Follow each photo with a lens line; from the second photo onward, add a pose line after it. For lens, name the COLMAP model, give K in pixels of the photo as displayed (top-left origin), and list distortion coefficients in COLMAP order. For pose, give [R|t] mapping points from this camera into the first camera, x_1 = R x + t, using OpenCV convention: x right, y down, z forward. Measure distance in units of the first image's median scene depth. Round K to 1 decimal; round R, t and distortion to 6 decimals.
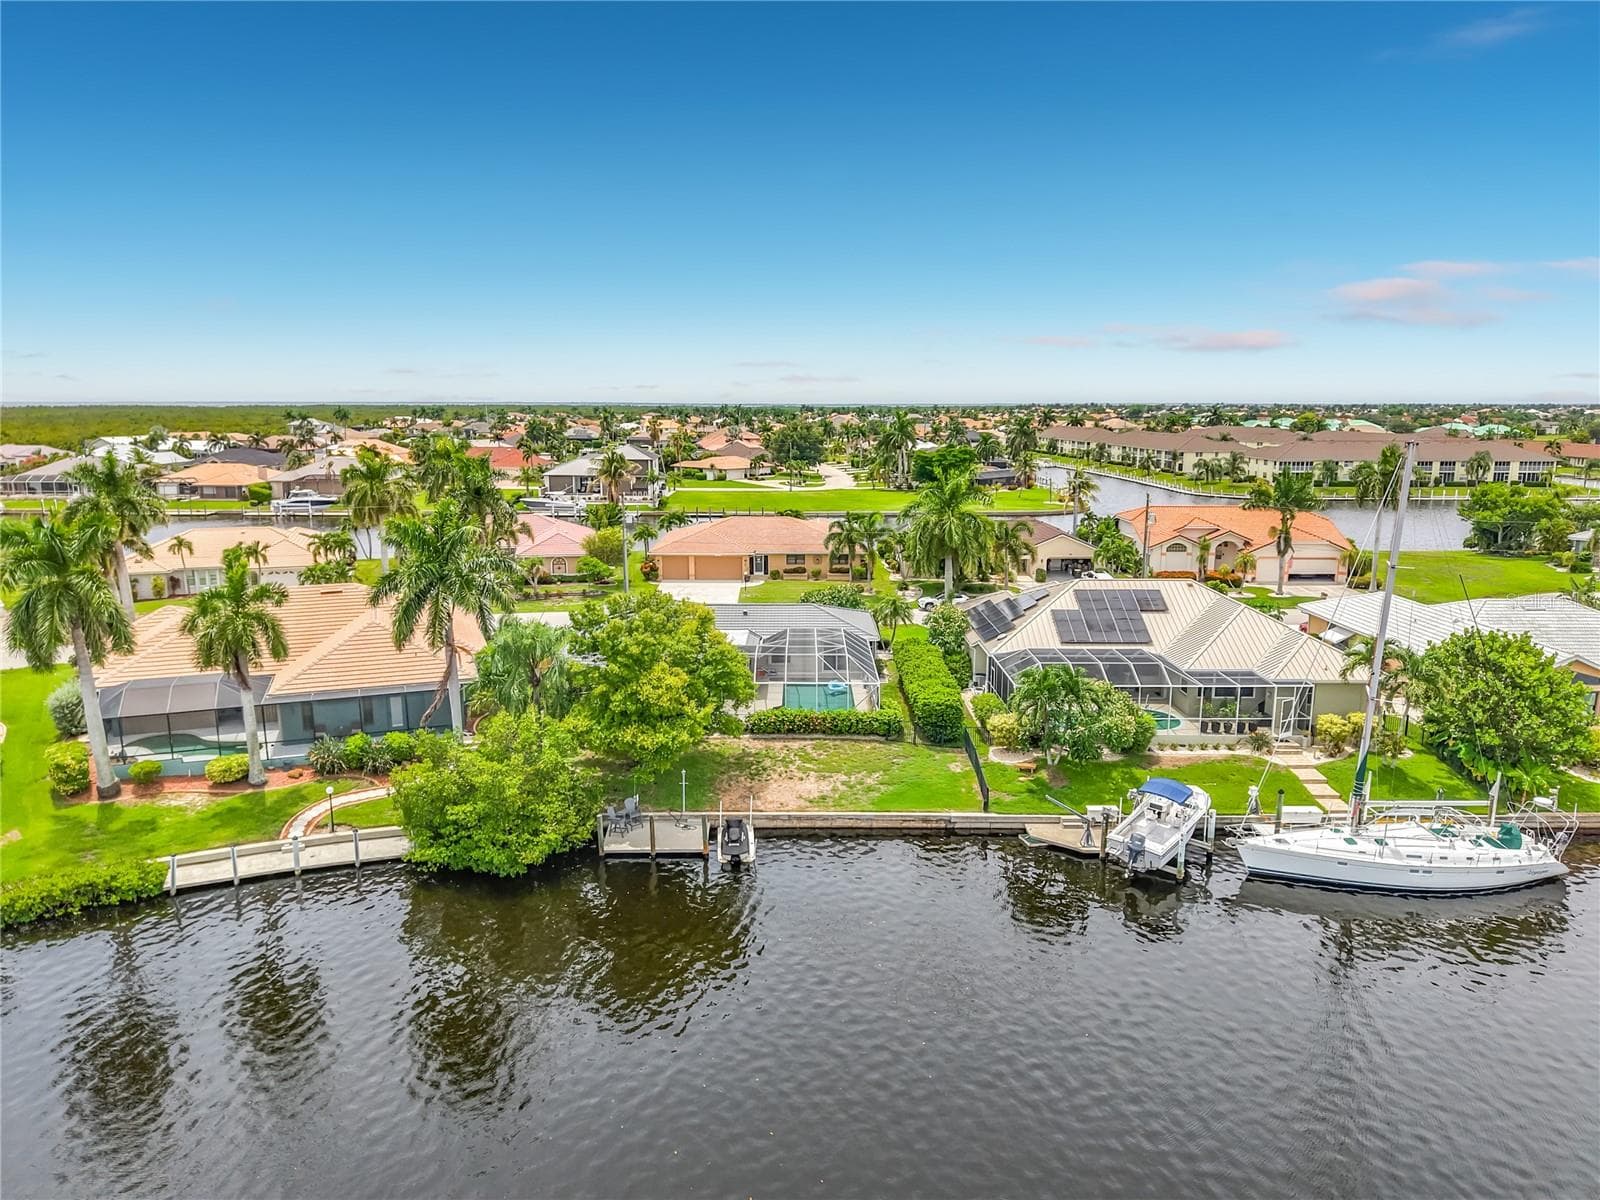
lens RADIAL K [[1054.6, 0, 800.0], [0, 1054.6, 600.0], [0, 0, 1]] dist [0.083864, -0.137203]
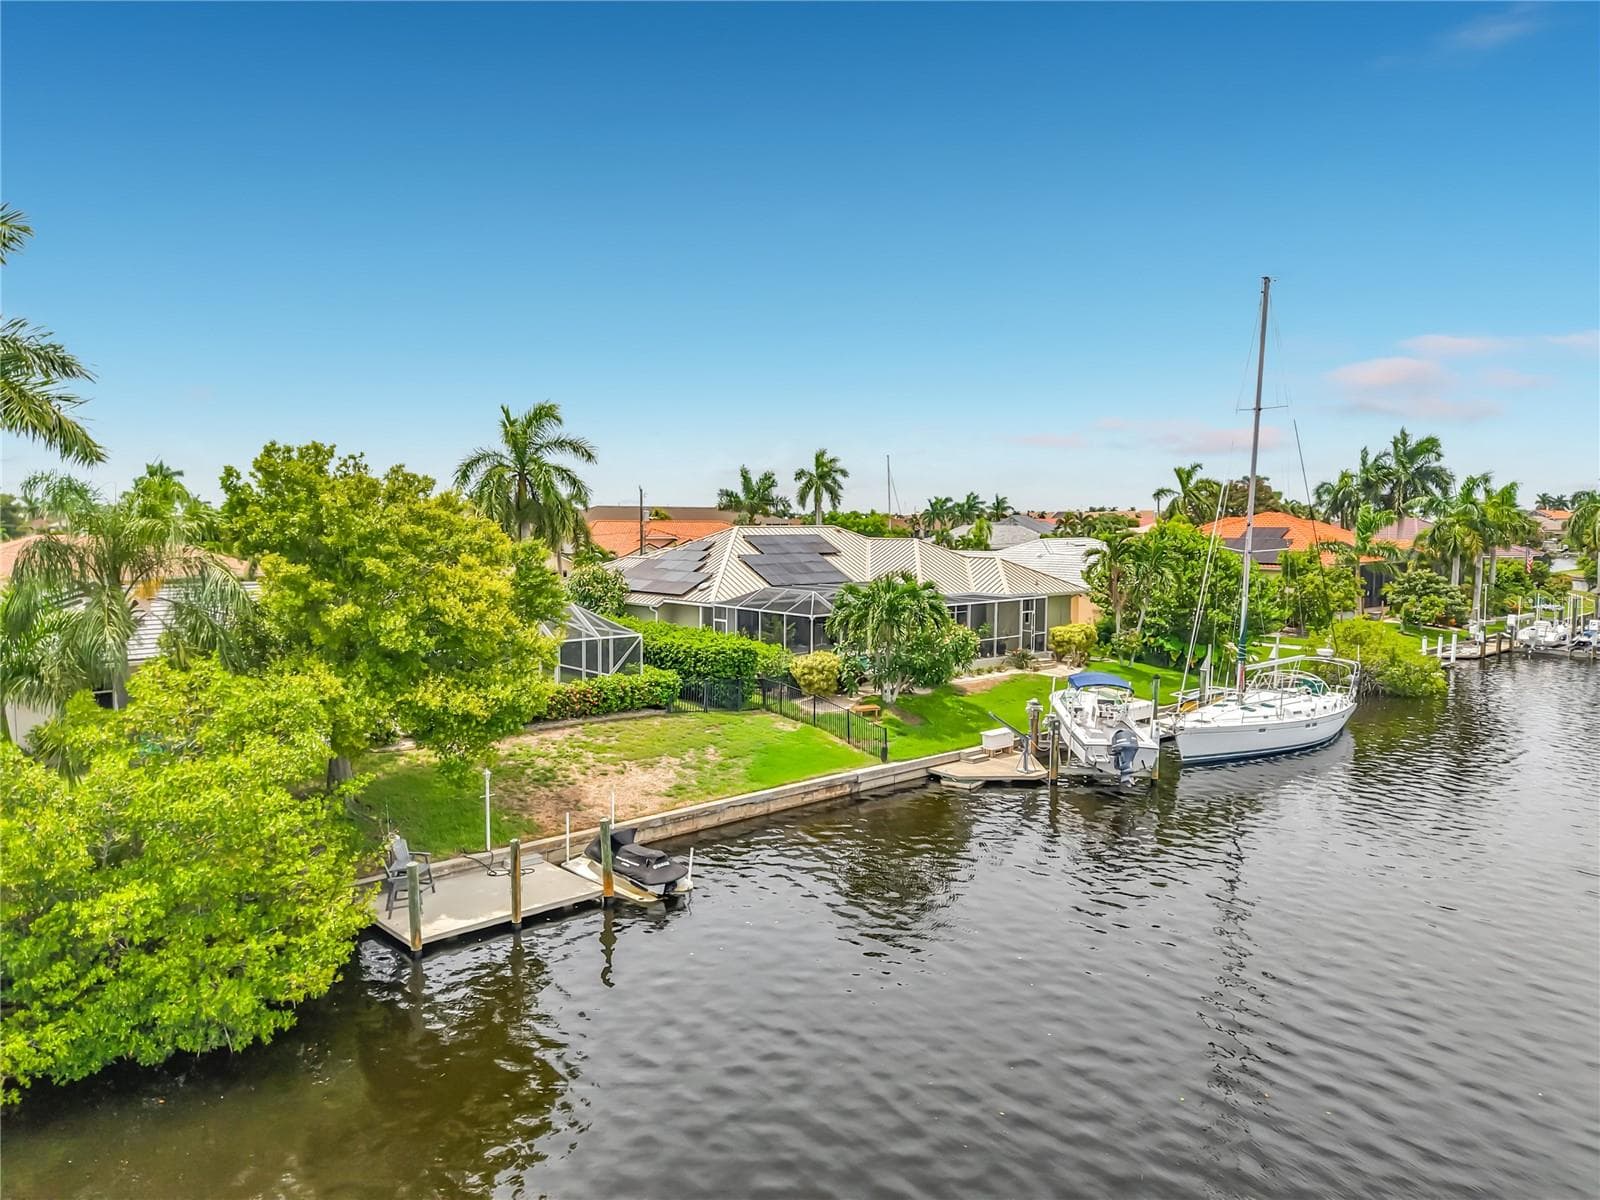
lens RADIAL K [[1053.2, 0, 798.1], [0, 1053.2, 598.5], [0, 0, 1]] dist [0.032783, -0.022704]
pose [[0.754468, -0.050435, 0.654396, -0.317050], [0.118504, 0.991125, -0.060239, 0.119067], [-0.645550, 0.122997, 0.753749, 0.460532]]
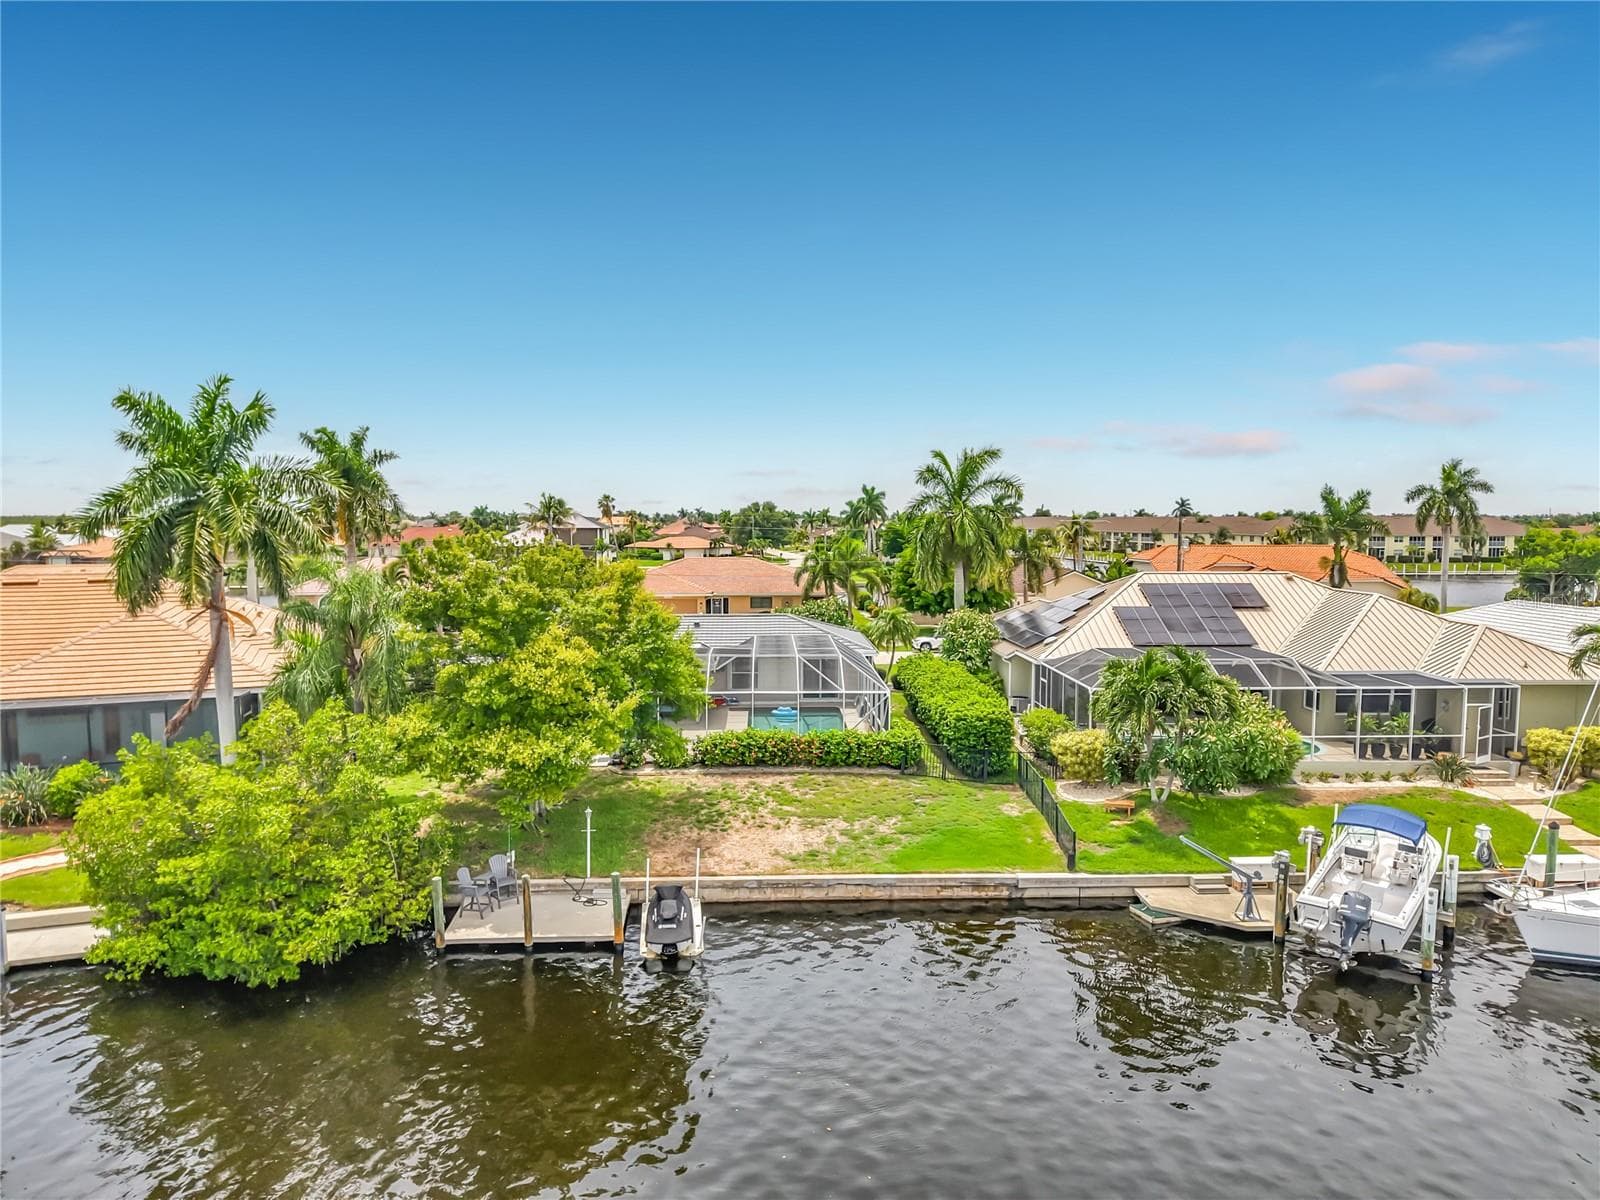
lens RADIAL K [[1053.2, 0, 798.1], [0, 1053.2, 598.5], [0, 0, 1]] dist [0.032783, -0.022704]
pose [[0.999375, -0.003704, 0.035150, -0.008268], [0.007426, 0.994302, -0.106343, 0.099236], [-0.034556, 0.106538, 0.993708, 0.346148]]
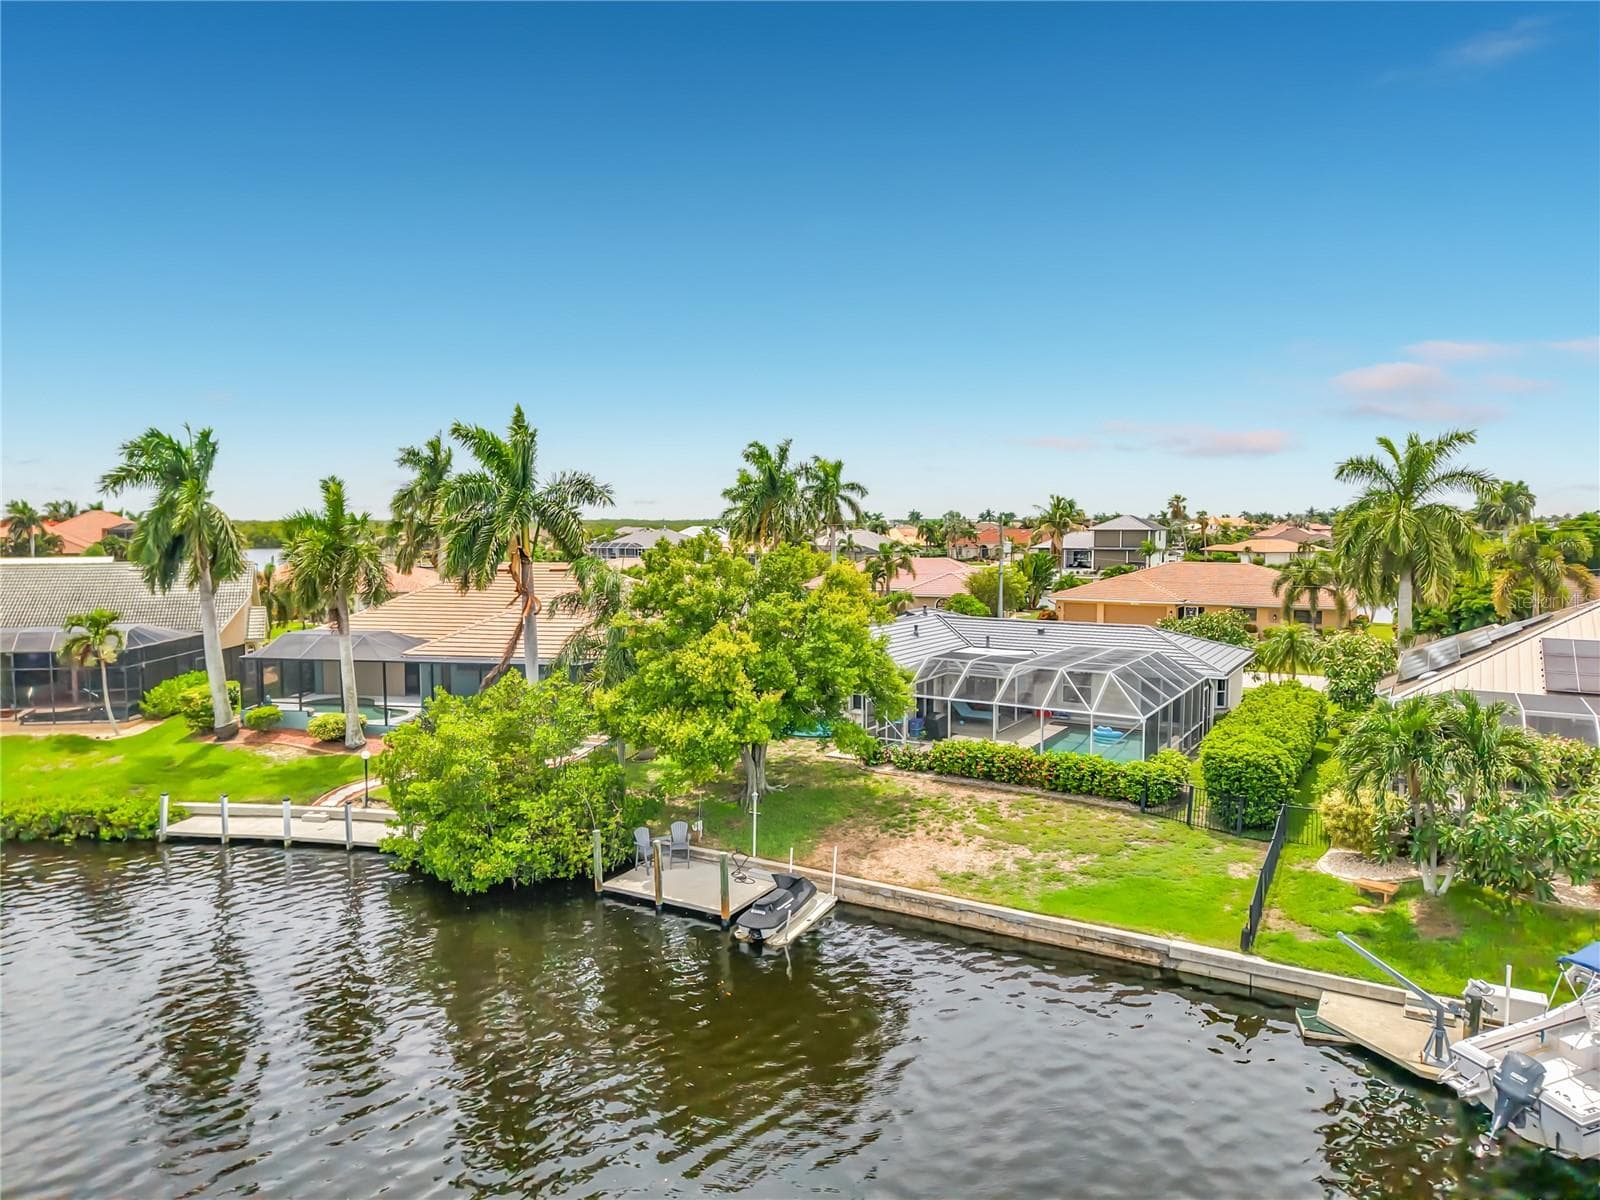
lens RADIAL K [[1066.0, 0, 800.0], [0, 1066.0, 600.0], [0, 0, 1]] dist [0.022711, -0.020395]
pose [[0.858771, 0.036971, -0.511024, 0.236750], [-0.091578, 0.992408, -0.082098, 0.087878], [0.504109, 0.117302, 0.855637, 0.404606]]
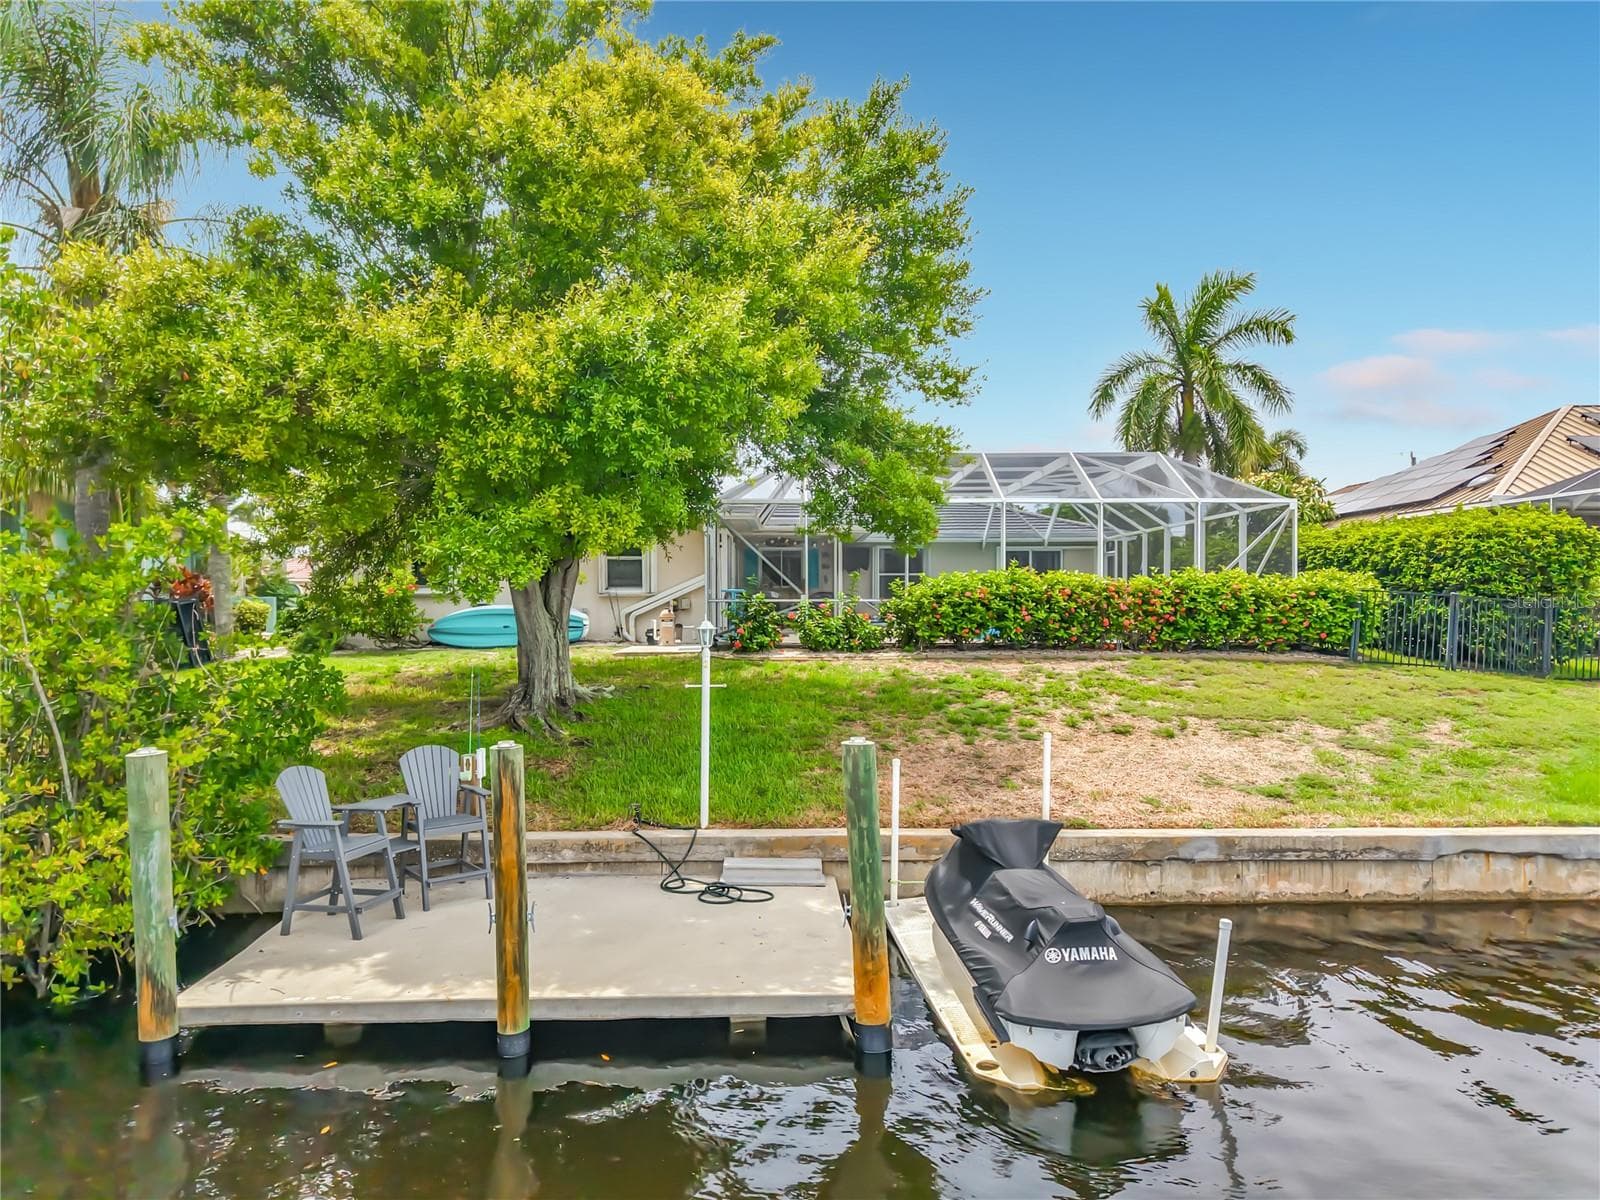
lens RADIAL K [[1074.0, 0, 798.9], [0, 1074.0, 603.9], [0, 0, 1]] dist [0.027407, -0.028381]
pose [[0.999824, -0.003730, 0.018391, -0.090324], [0.007017, 0.983261, -0.182069, 0.185419], [-0.017404, 0.182166, 0.983114, 0.746303]]
